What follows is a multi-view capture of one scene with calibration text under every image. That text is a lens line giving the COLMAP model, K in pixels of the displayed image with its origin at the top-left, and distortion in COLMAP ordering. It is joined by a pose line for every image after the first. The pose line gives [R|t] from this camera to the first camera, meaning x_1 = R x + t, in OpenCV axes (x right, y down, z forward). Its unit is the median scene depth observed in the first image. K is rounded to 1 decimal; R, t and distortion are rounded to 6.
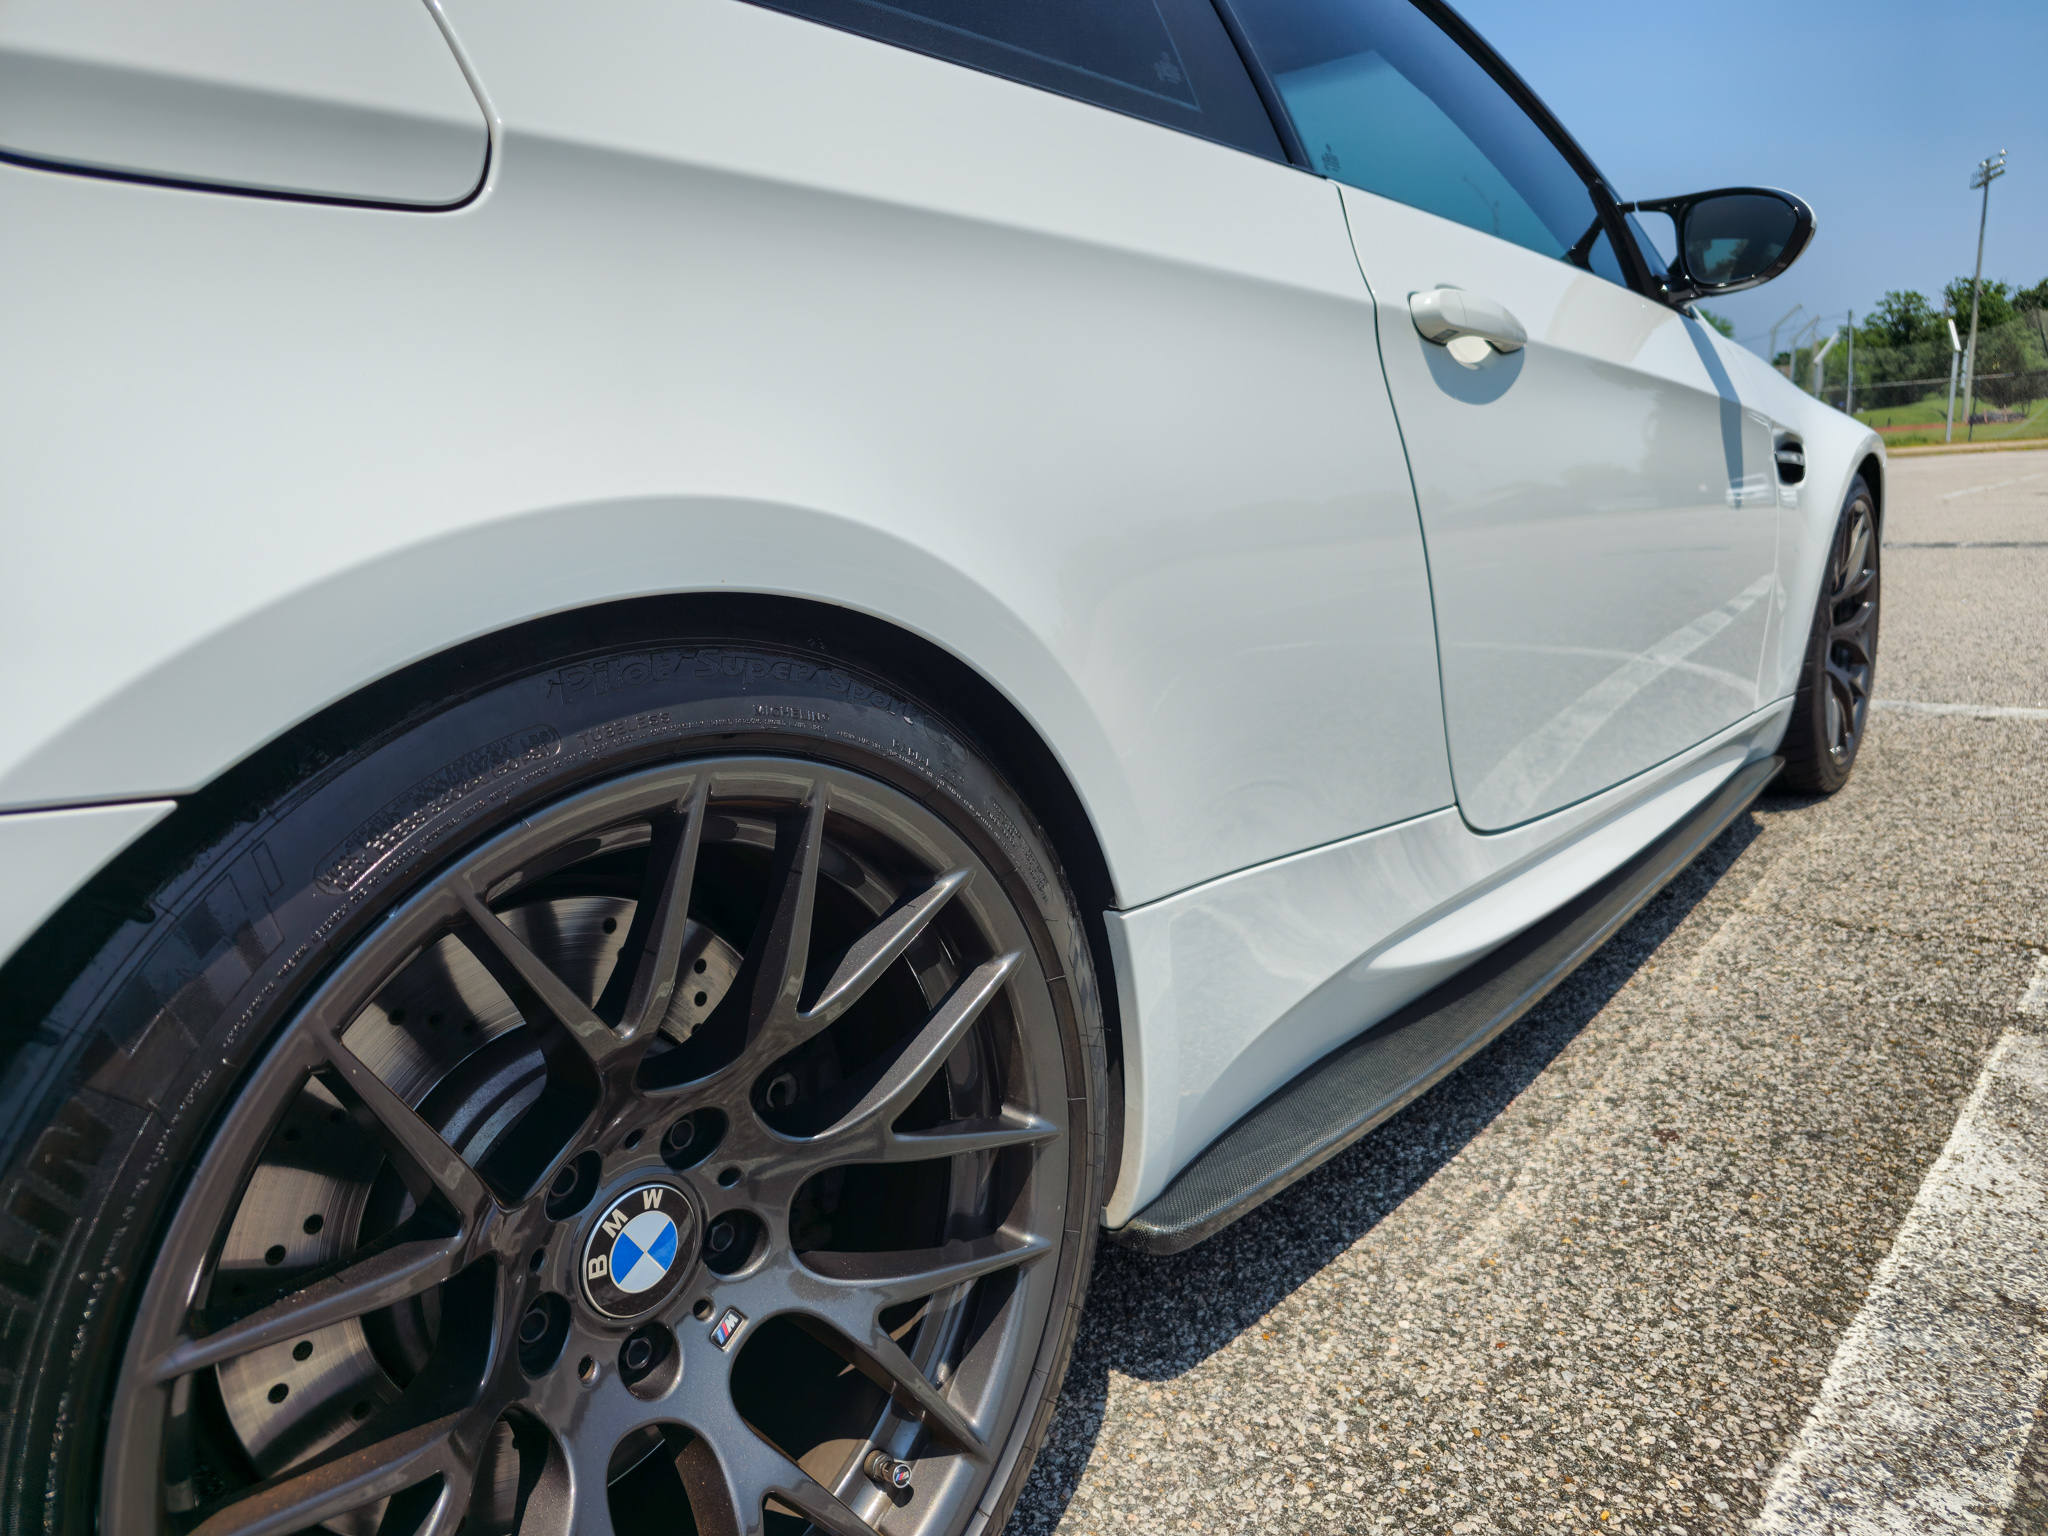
lens RADIAL K [[1358.1, 0, 1030.7], [0, 1358.1, 771.2], [0, 0, 1]] dist [0.039051, -0.024704]
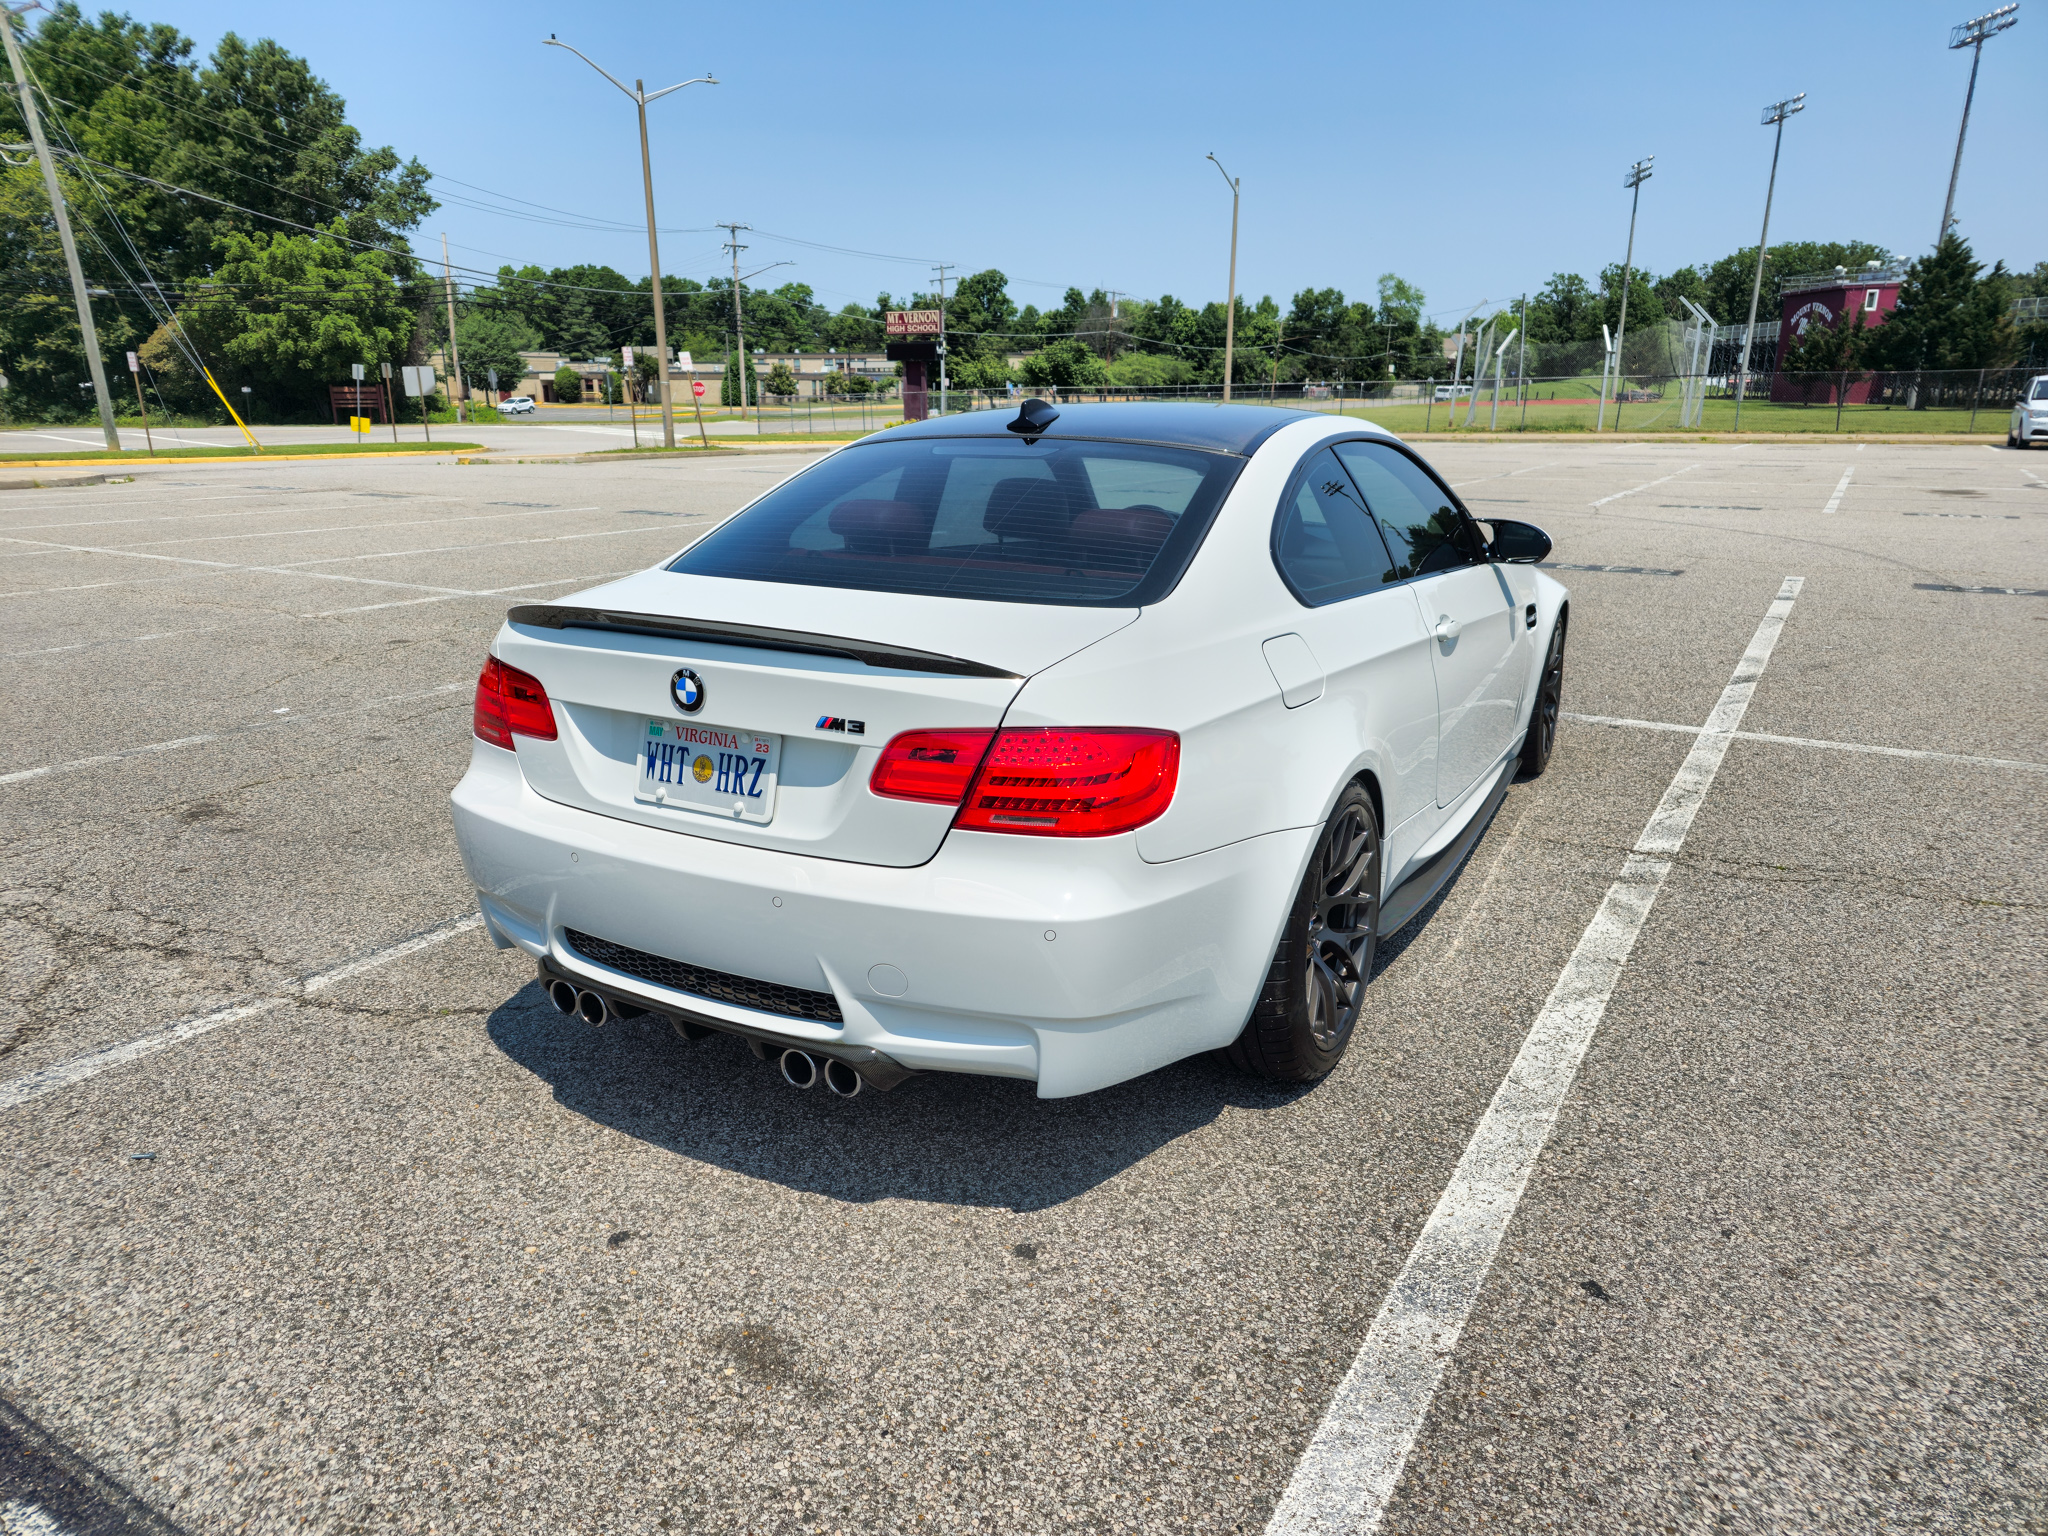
lens RADIAL K [[1335.8, 0, 1031.0], [0, 1335.8, 760.1], [0, 0, 1]] dist [0.046612, -0.027328]
pose [[0.981130, 0.000154, 0.193349, -0.973607], [-0.008694, 0.999023, 0.043321, -0.158215], [-0.193154, -0.044184, 0.980173, -1.431226]]
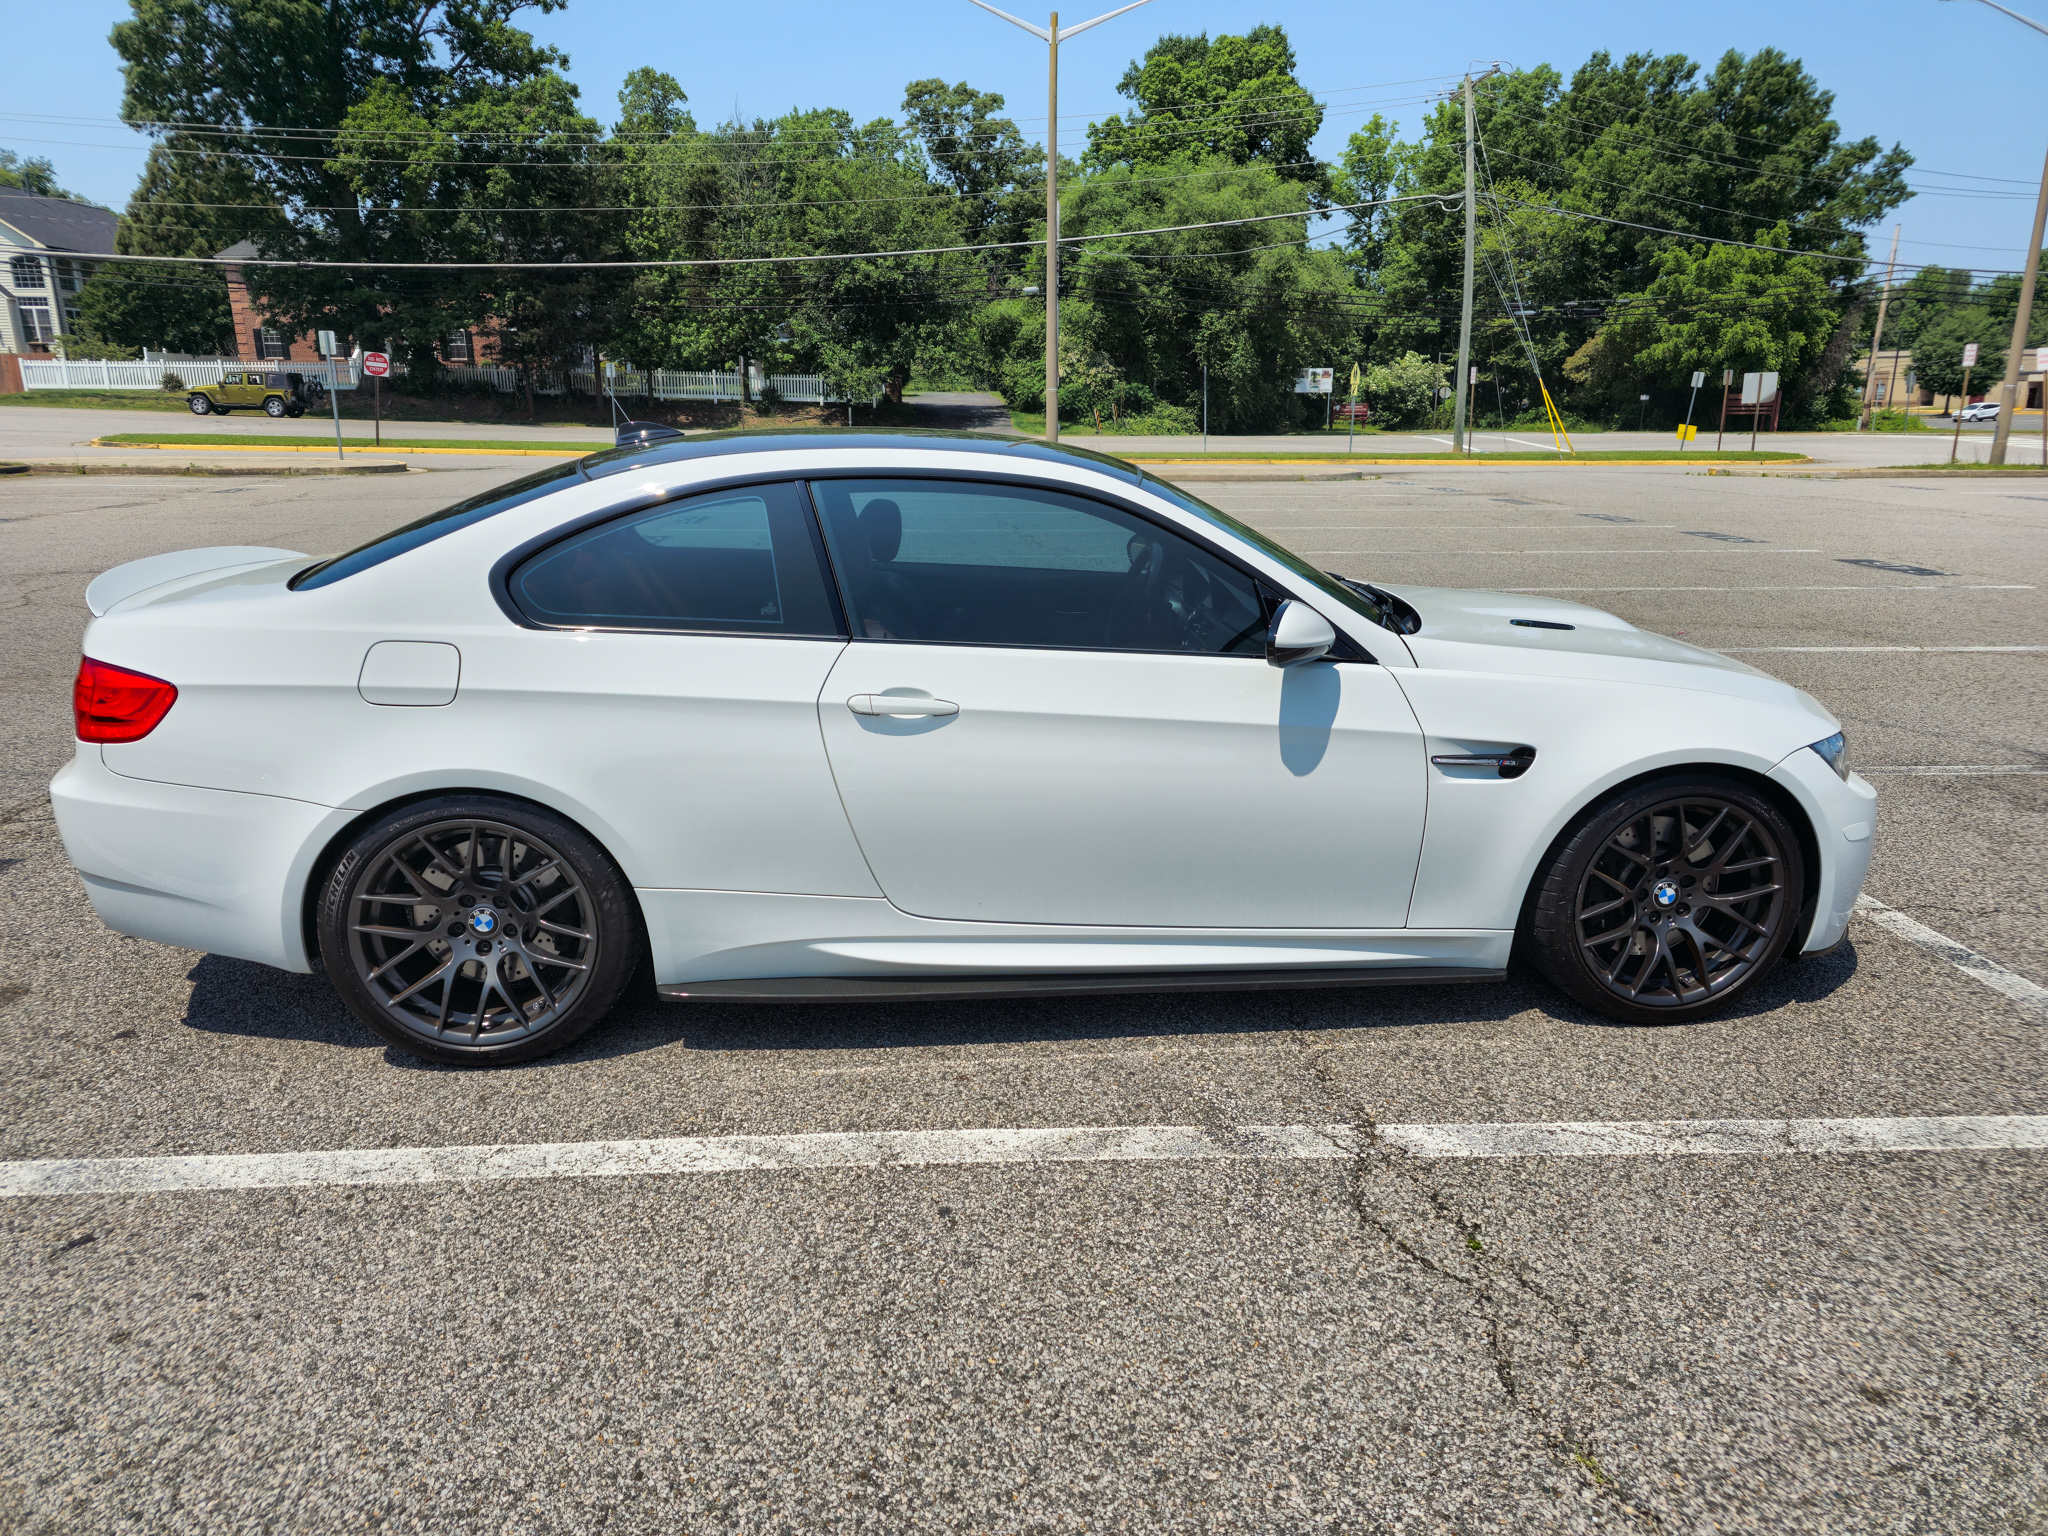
lens RADIAL K [[1354.8, 0, 1028.5], [0, 1354.8, 750.2], [0, 0, 1]] dist [0.039264, -0.018993]
pose [[0.708855, 0.228036, -0.667476, 1.892129], [-0.190149, 0.973044, 0.130493, -0.546320], [0.679241, 0.034419, 0.733108, -0.512485]]
